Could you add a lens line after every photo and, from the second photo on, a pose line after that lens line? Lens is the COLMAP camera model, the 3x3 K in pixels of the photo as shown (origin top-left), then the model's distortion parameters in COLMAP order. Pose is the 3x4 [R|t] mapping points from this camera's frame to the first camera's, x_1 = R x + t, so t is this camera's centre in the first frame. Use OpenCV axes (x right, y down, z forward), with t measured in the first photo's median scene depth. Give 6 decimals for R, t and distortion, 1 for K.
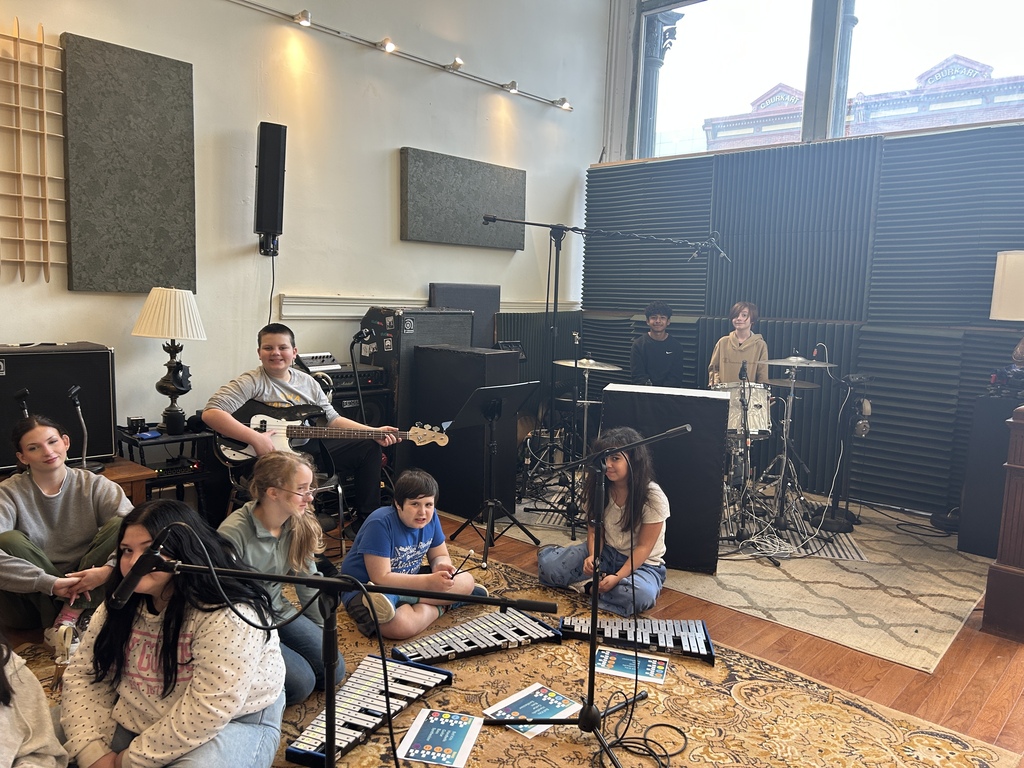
lens RADIAL K [[763.5, 0, 512.0], [0, 763.5, 384.0], [0, 0, 1]] dist [0.052726, -0.005428]
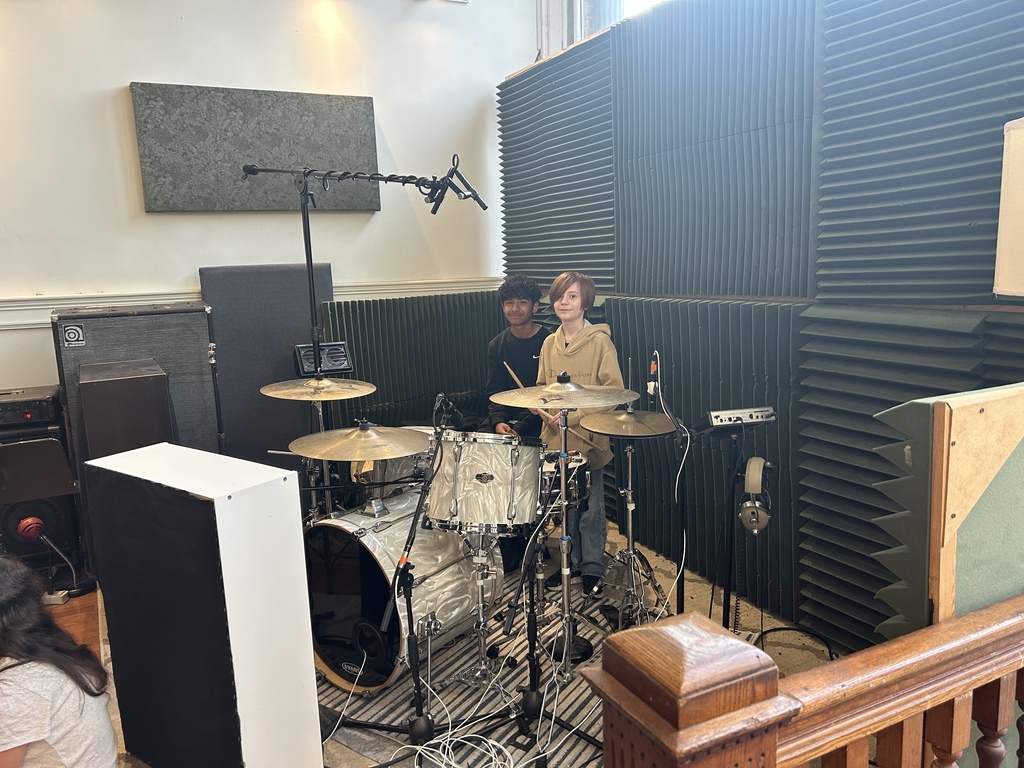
lens RADIAL K [[762.7, 0, 512.0], [0, 762.7, 384.0], [0, 0, 1]] dist [-0.006610, -0.002213]
pose [[0.937470, -0.004967, -0.348031, 0.430797], [0.020430, 0.998960, 0.040773, -0.046389], [0.347466, -0.045333, 0.936596, 0.429448]]
